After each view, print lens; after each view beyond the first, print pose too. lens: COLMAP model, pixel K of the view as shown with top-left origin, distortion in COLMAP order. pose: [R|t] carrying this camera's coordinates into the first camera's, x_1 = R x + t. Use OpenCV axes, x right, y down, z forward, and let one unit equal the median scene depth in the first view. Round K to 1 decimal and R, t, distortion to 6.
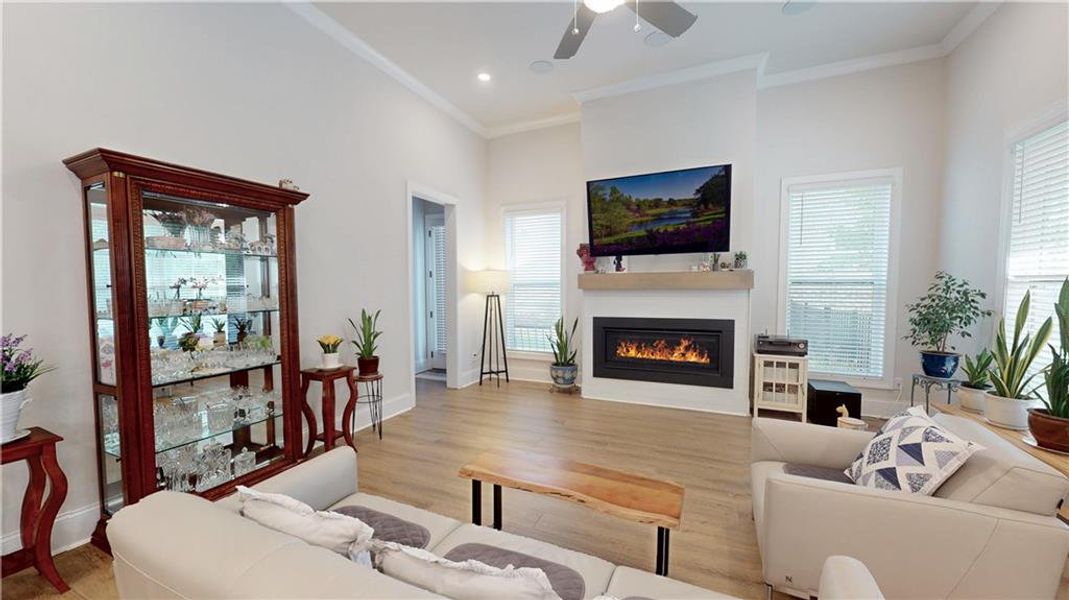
lens RADIAL K [[428.0, 0, 488.4], [0, 428.0, 304.9], [0, 0, 1]] dist [-0.000022, -0.000029]
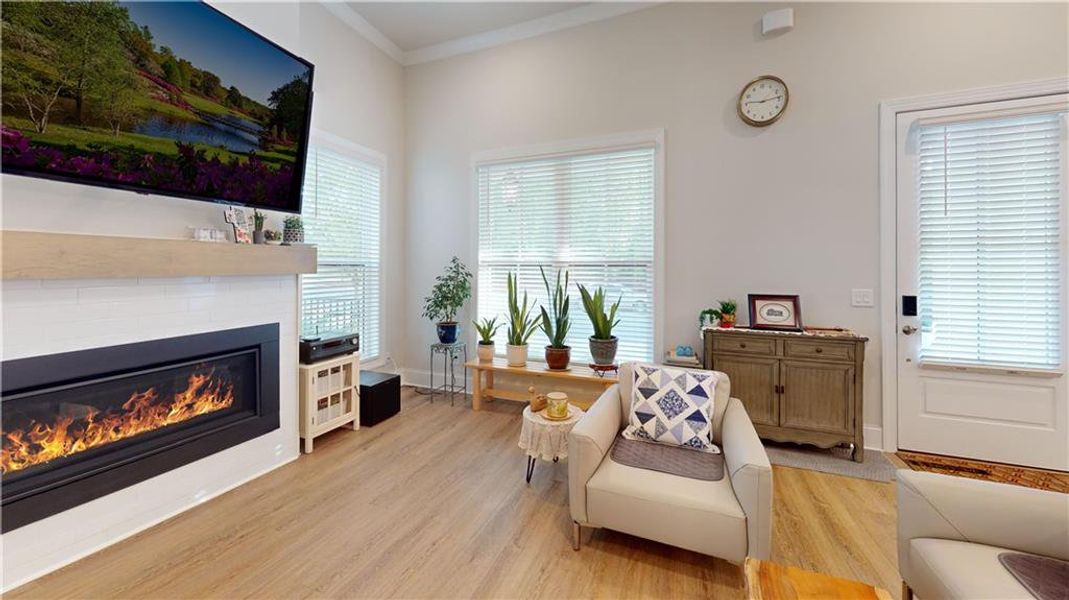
lens RADIAL K [[422.3, 0, 521.1], [0, 422.3, 303.0], [0, 0, 1]] dist [0.127141, -0.000056]
pose [[-0.077807, -0.093507, 0.992574, -0.117073], [0.054912, 0.993679, 0.097916, -0.040807], [-0.995455, 0.062123, -0.072180, 0.683996]]
